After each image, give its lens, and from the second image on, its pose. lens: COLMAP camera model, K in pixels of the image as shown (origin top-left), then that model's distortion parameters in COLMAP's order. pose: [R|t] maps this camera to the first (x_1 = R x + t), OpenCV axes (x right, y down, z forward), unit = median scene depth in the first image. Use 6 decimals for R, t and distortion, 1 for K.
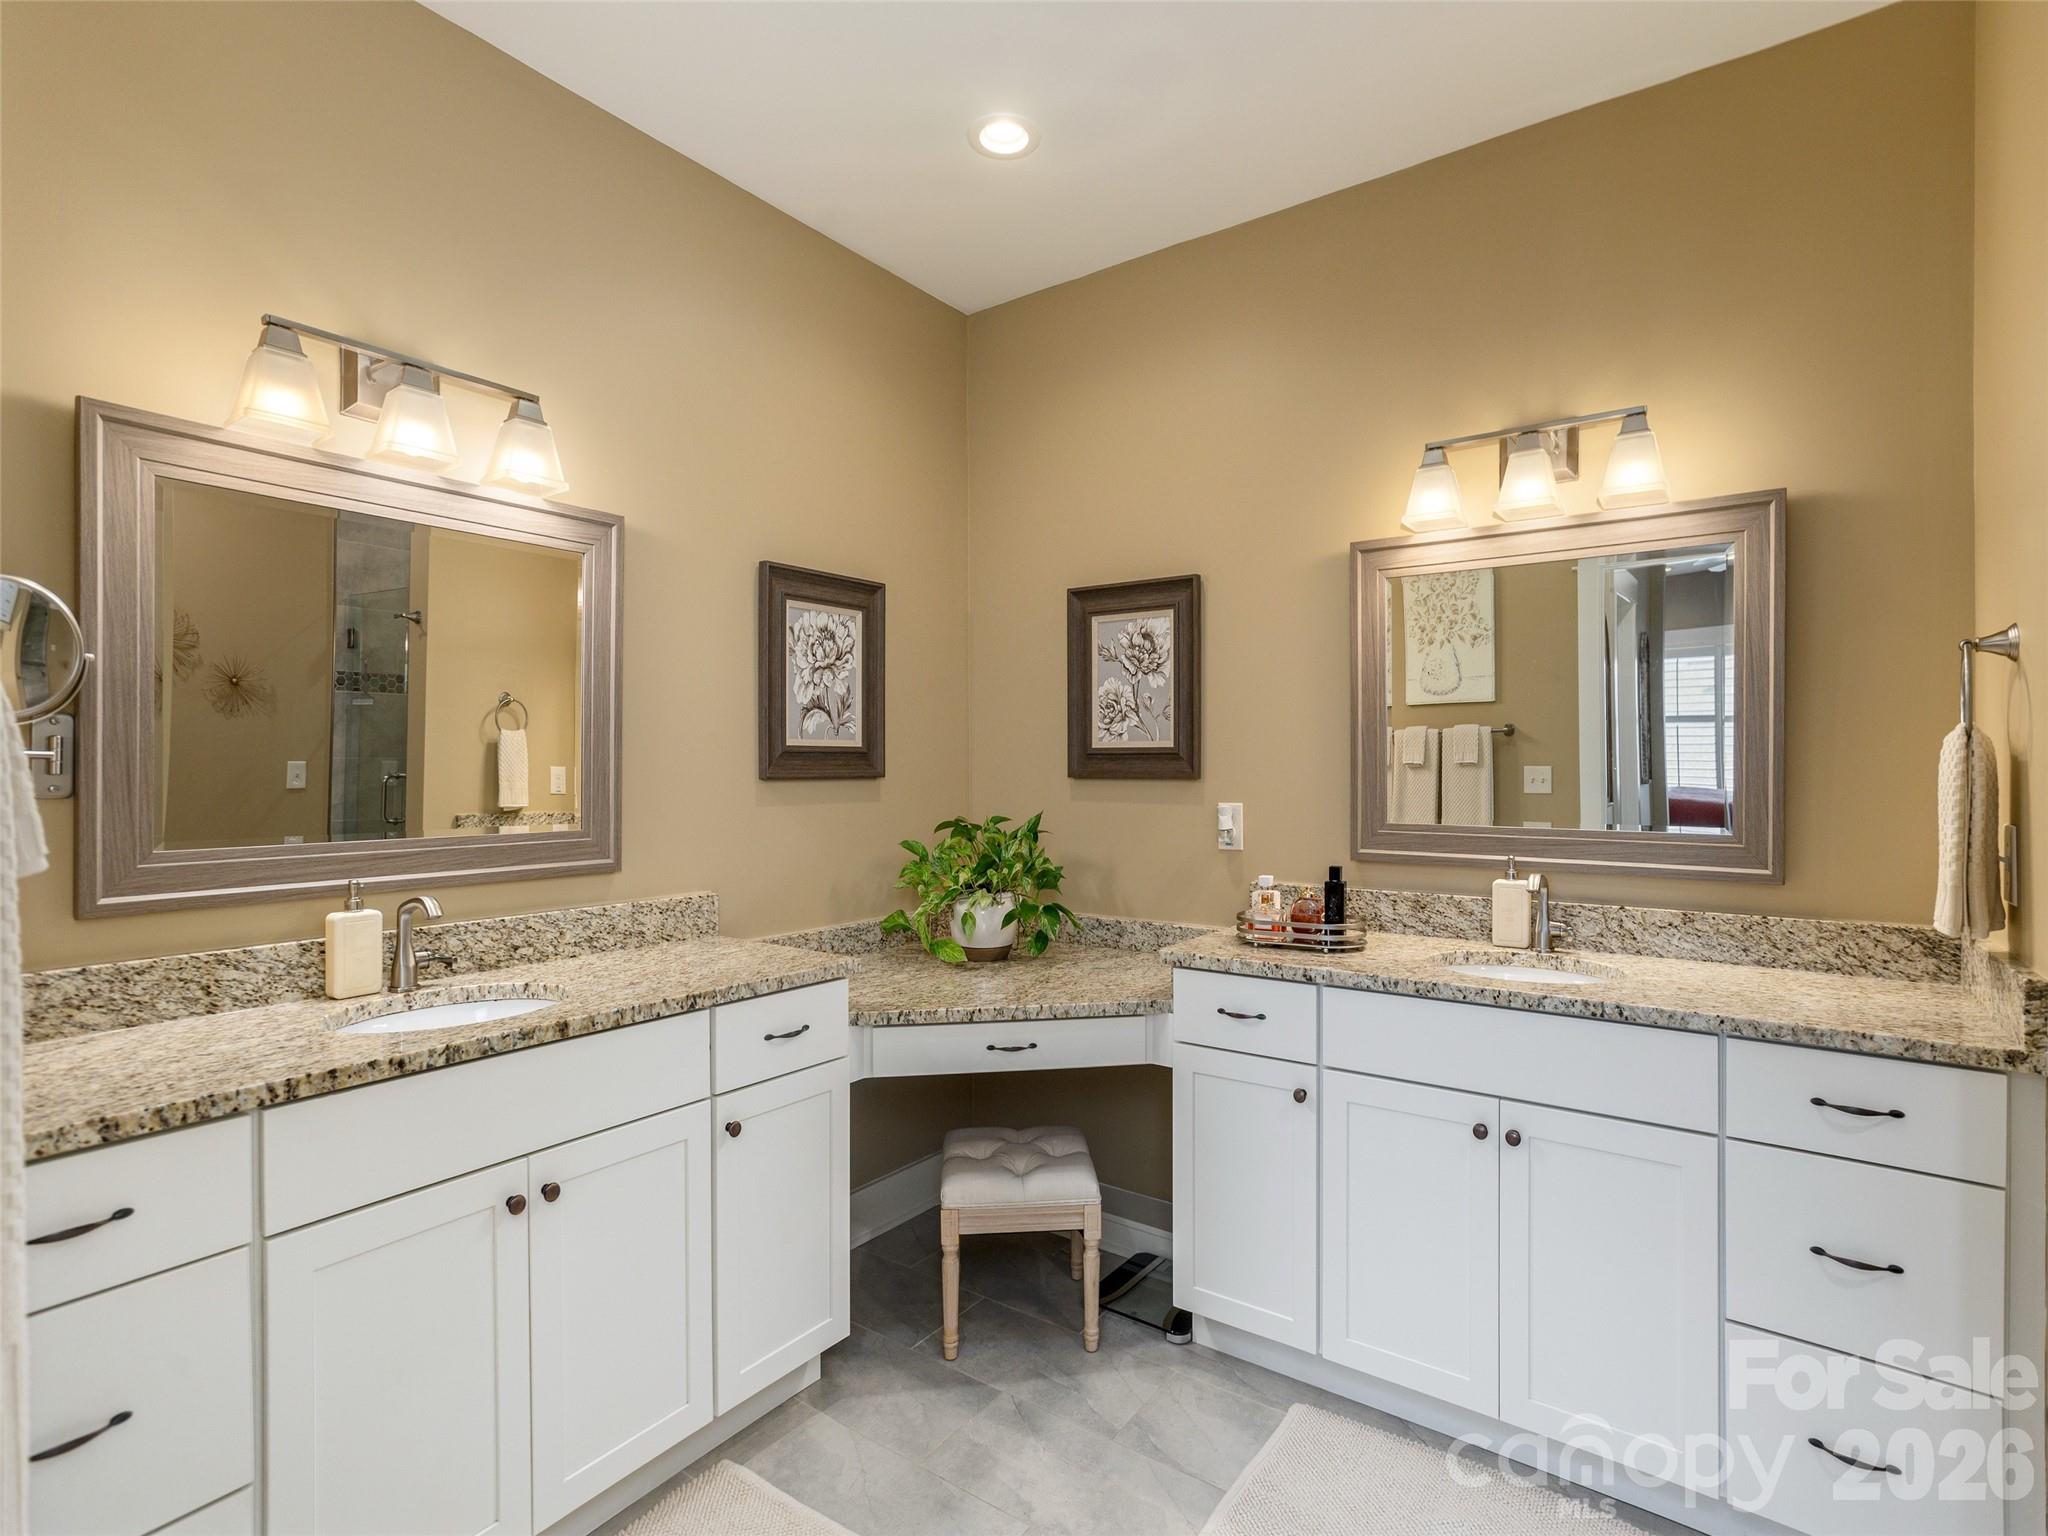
lens RADIAL K [[1007.1, 0, 1035.3], [0, 1007.1, 756.1], [0, 0, 1]] dist [-0.015783, 0.012426]
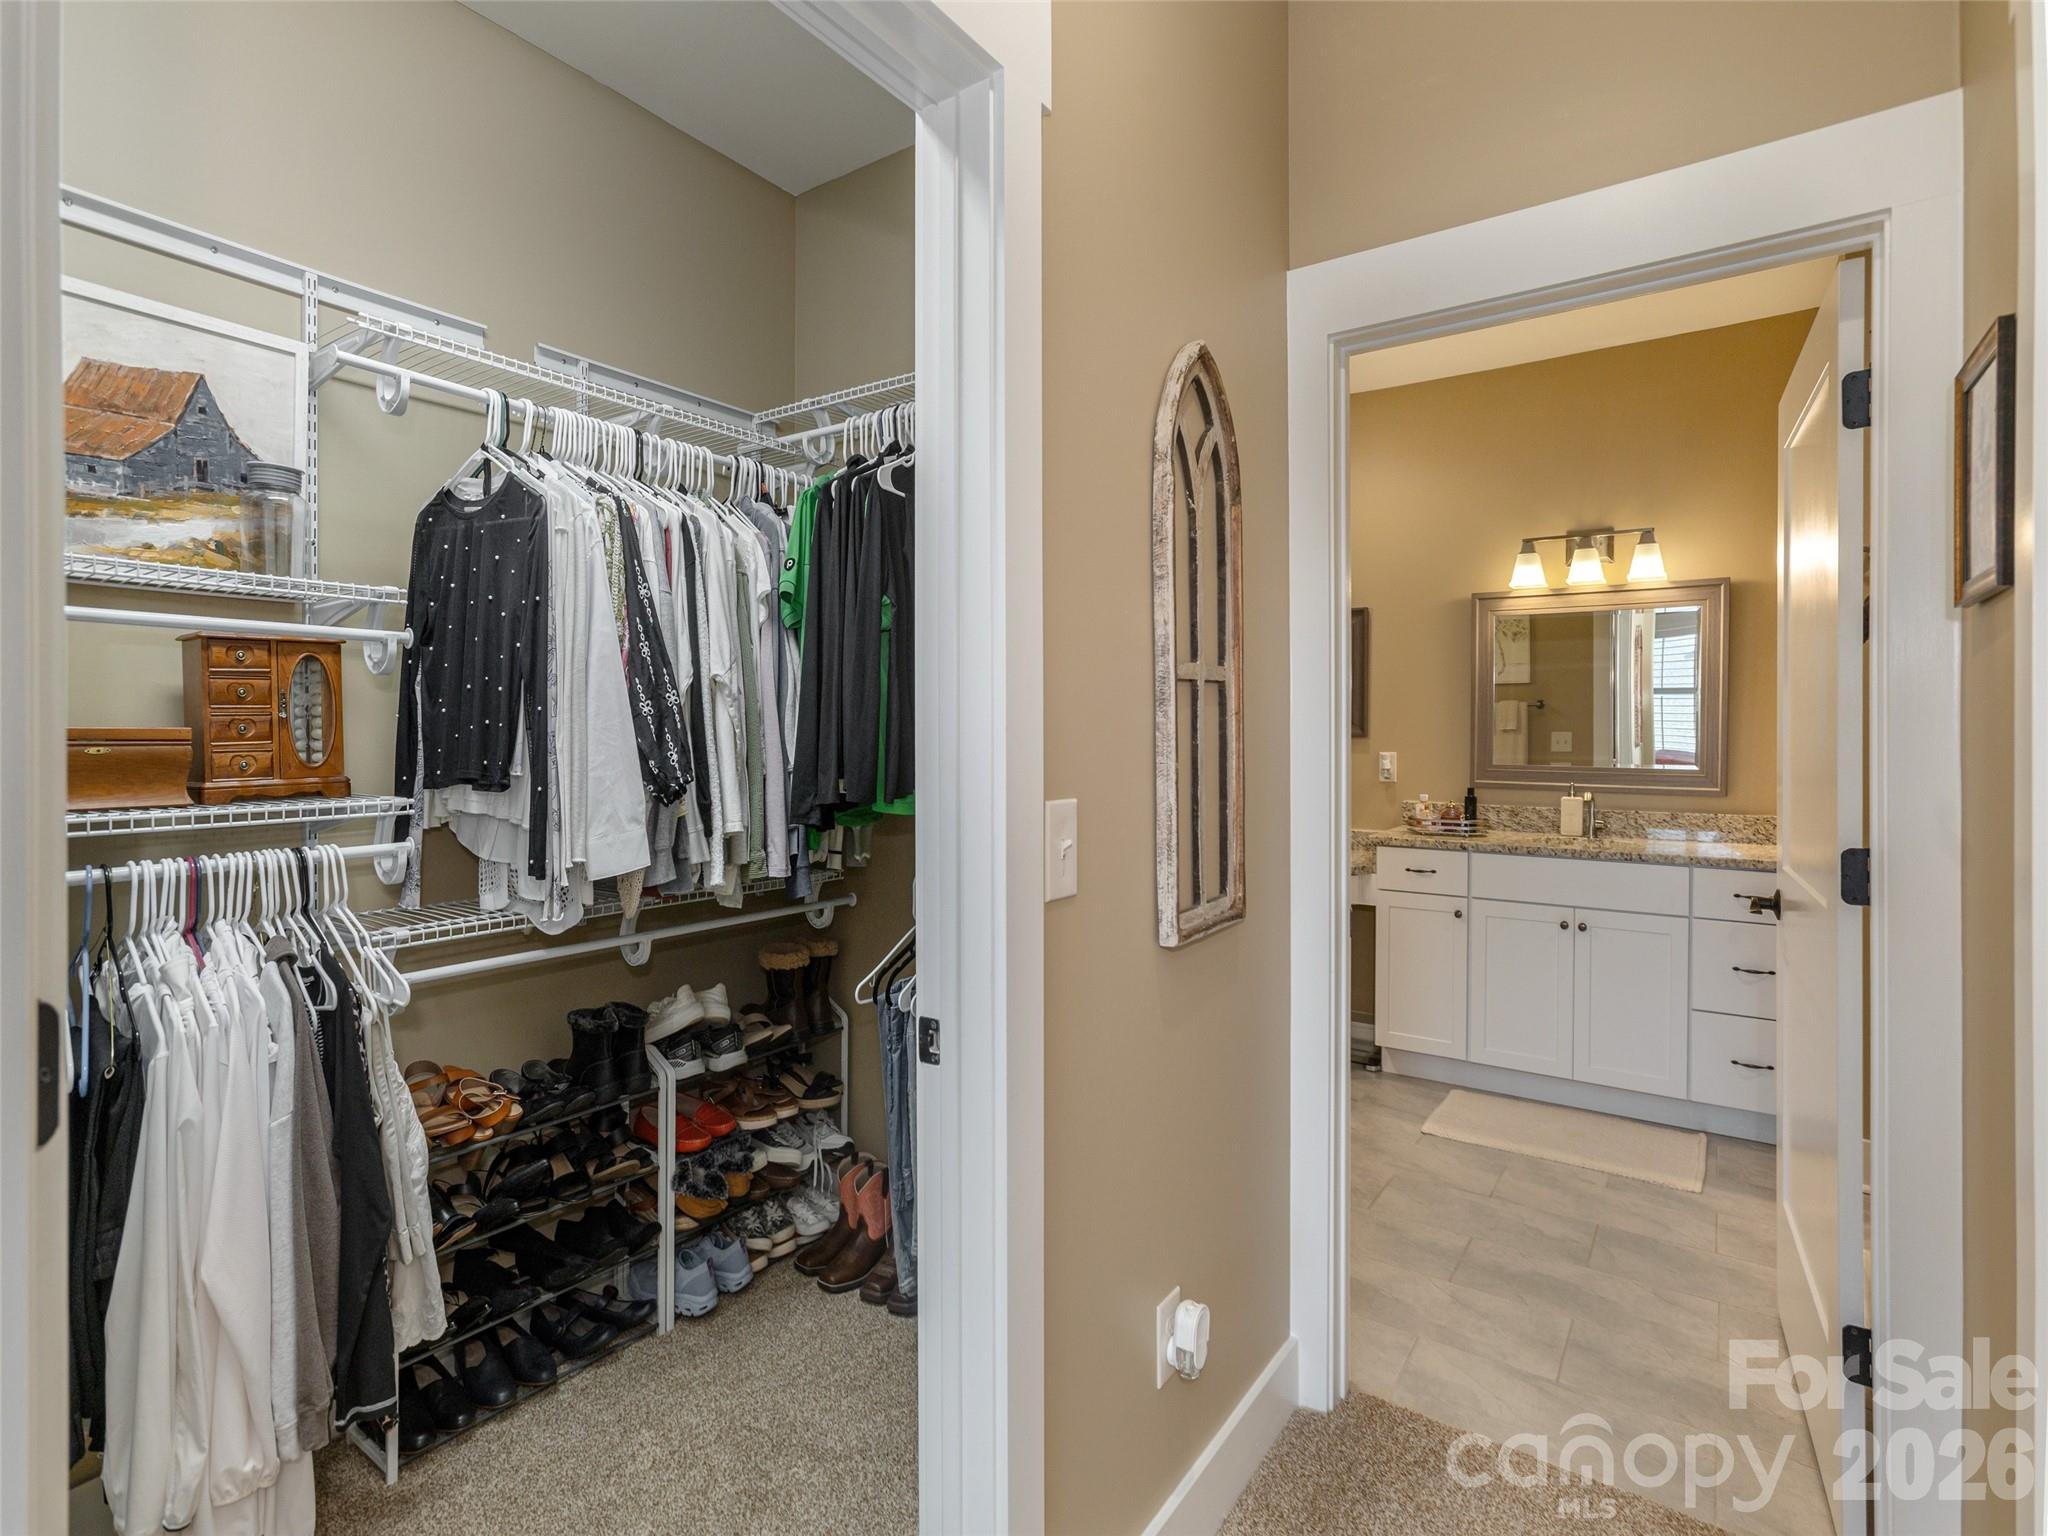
lens RADIAL K [[1007.1, 0, 1045.6], [0, 1007.1, 719.7], [0, 0, 1]] dist [-0.015783, 0.012426]
pose [[0.999759, 0.008641, 0.020191, -0.408974], [-0.008643, 0.999963, 0.000008, 0.000264], [-0.020190, -0.000183, 0.999796, -0.616982]]
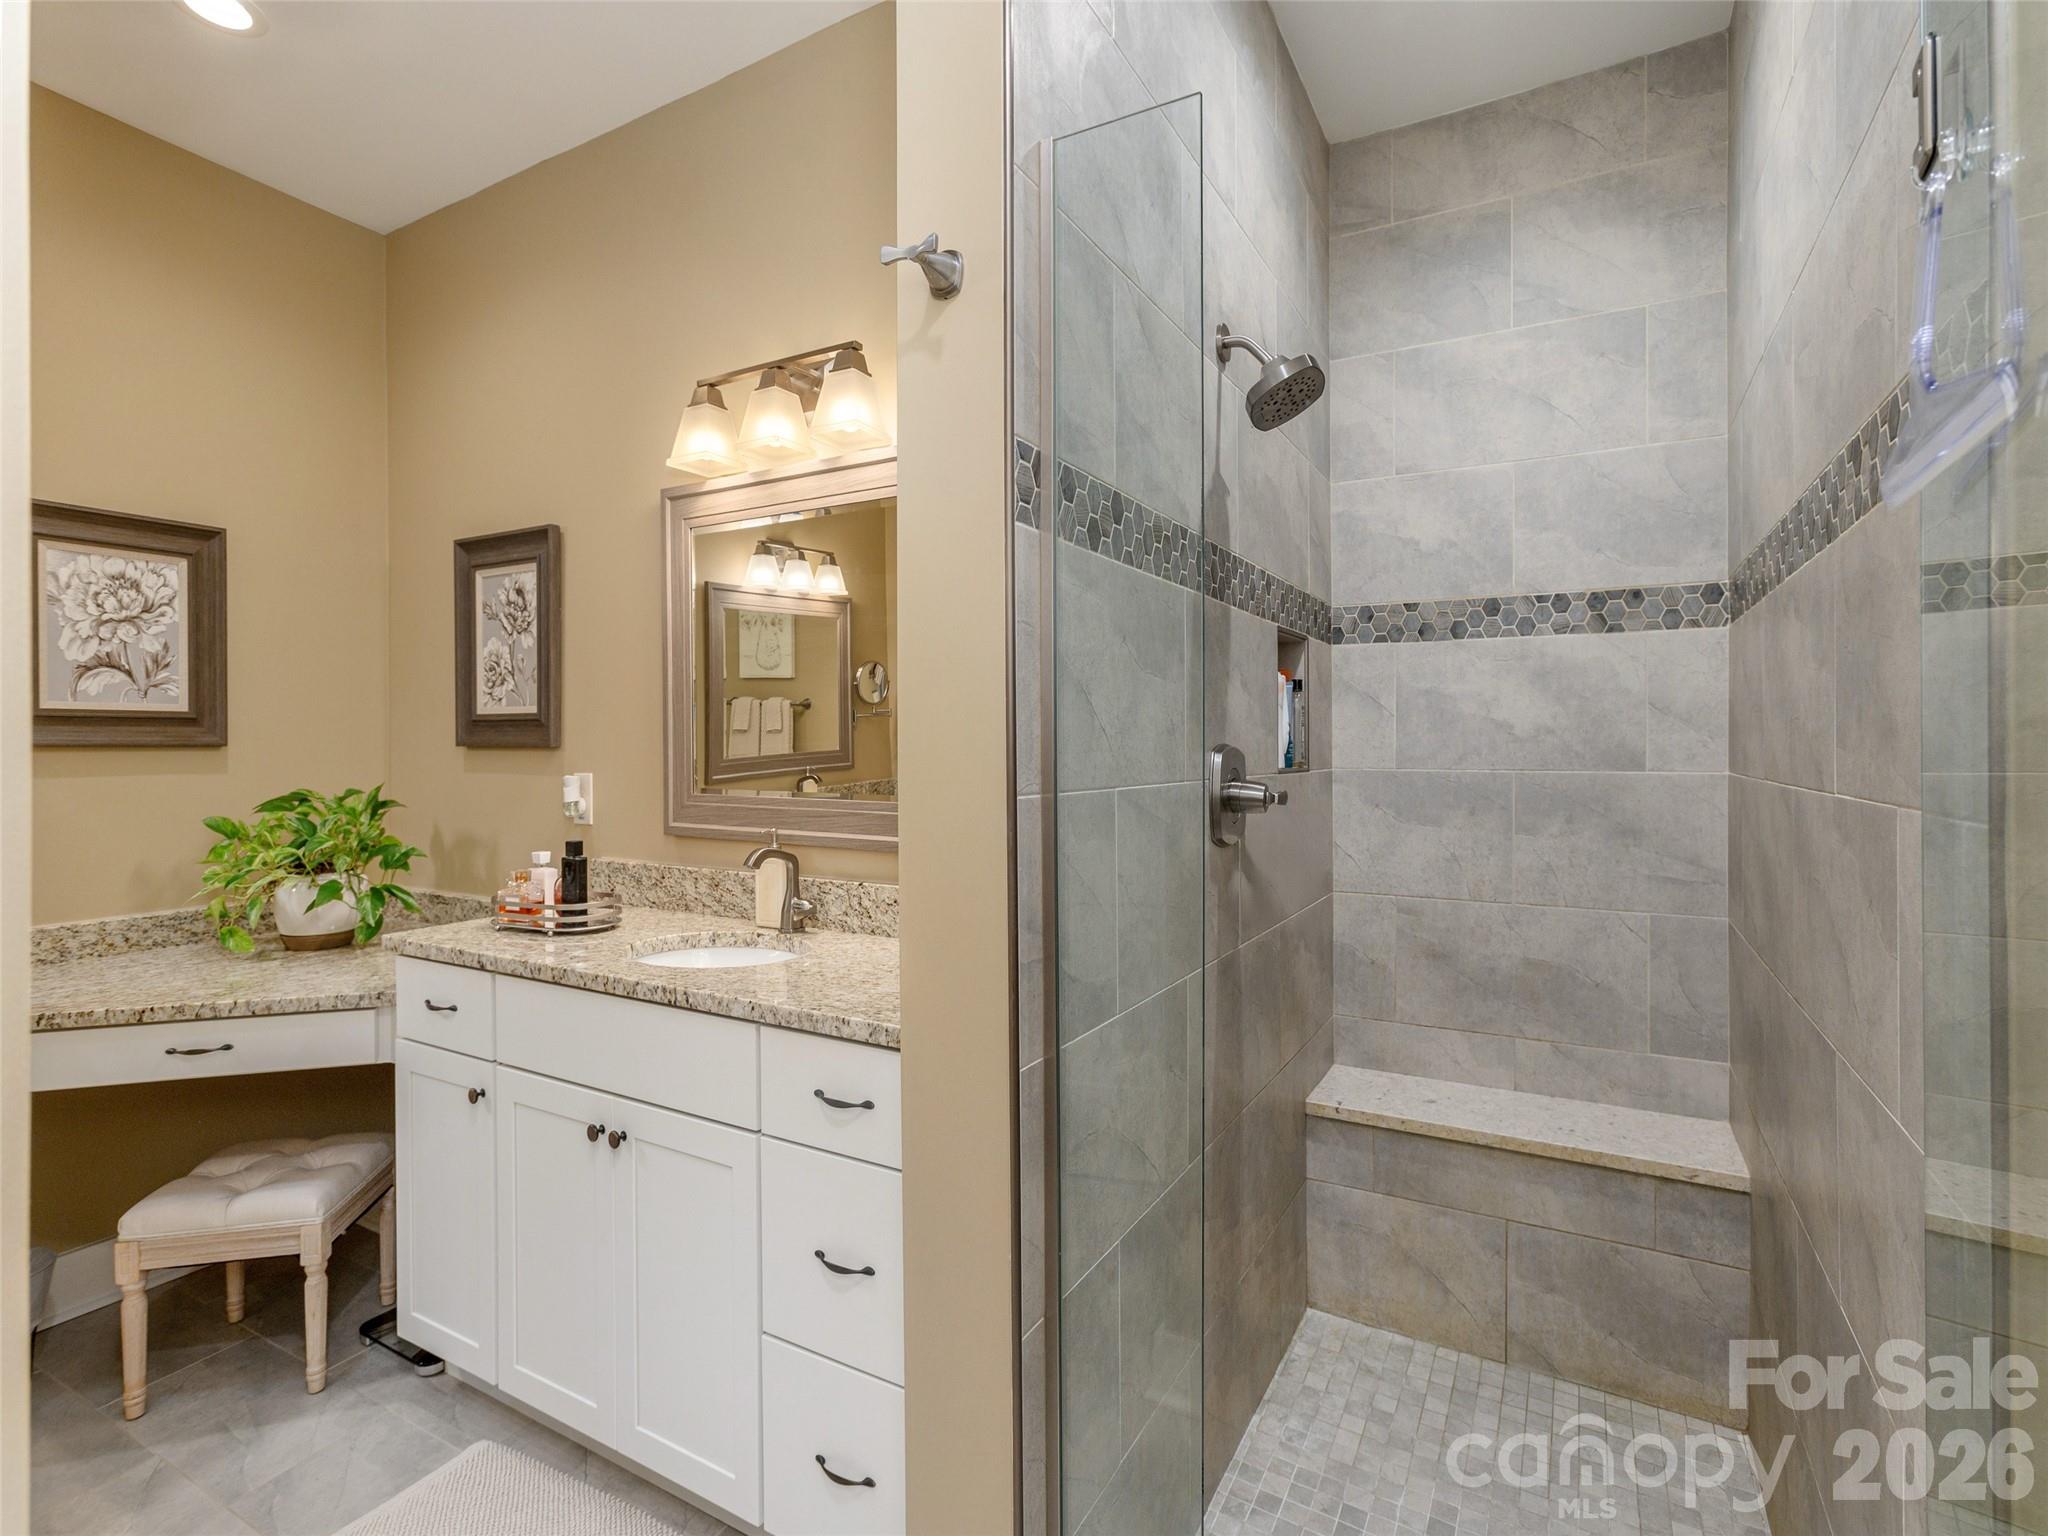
lens RADIAL K [[1007.1, 0, 1076.0], [0, 1007.1, 737.0], [0, 0, 1]] dist [-0.015783, 0.012426]
pose [[0.994516, 0.003147, 0.104539, 0.588572], [-0.002935, 0.999993, -0.002174, 0.014776], [-0.104545, 0.001855, 0.994518, 0.045774]]
